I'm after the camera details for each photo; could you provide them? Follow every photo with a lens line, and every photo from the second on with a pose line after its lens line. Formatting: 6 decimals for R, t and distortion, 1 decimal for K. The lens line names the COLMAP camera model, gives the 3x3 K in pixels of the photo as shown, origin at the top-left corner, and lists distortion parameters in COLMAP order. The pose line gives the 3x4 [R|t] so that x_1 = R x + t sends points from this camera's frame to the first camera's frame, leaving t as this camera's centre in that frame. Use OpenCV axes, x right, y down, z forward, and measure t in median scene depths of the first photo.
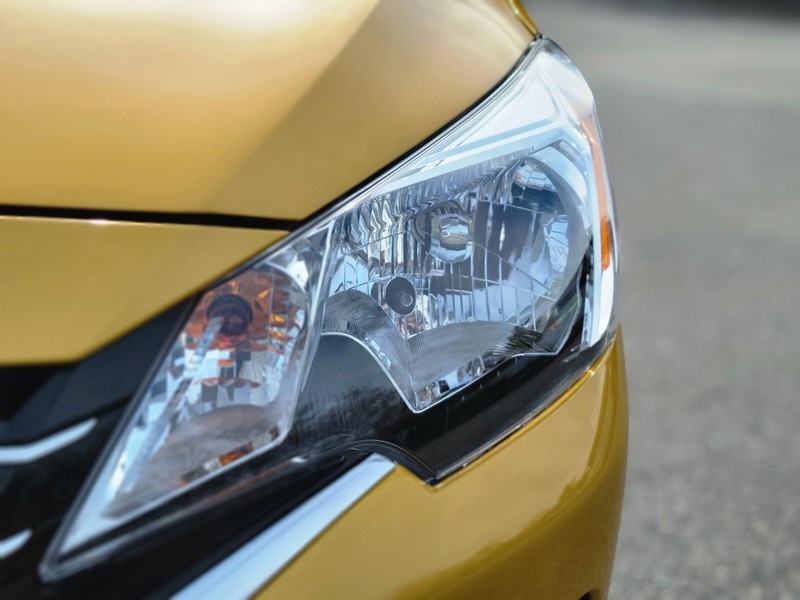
lens RADIAL K [[1203.5, 0, 400.0], [0, 1203.5, 300.0], [0, 0, 1]] dist [0.094816, -0.124974]
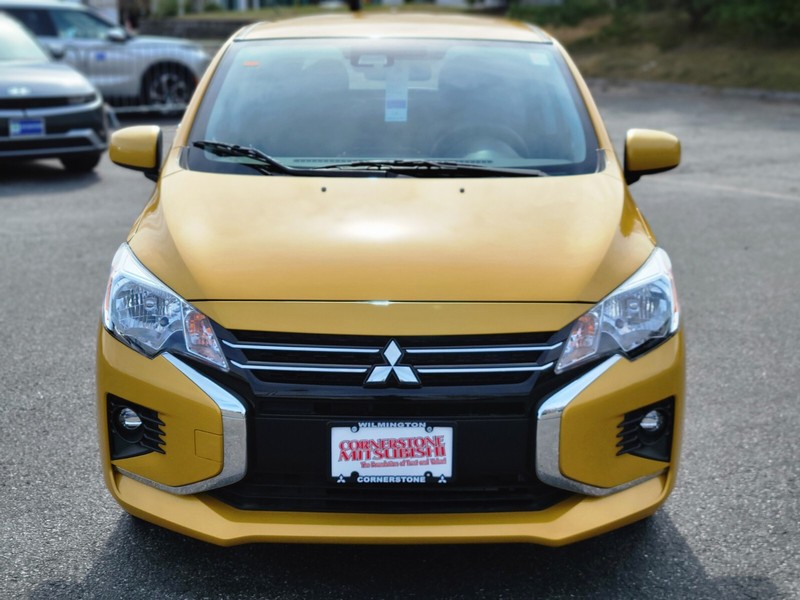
lens RADIAL K [[1203.5, 0, 400.0], [0, 1203.5, 300.0], [0, 0, 1]] dist [0.094816, -0.124974]
pose [[0.986698, -0.056429, -0.152456, -0.098288], [0.041360, 0.994101, -0.100266, 0.276746], [0.157215, 0.092627, 0.983211, -2.818563]]
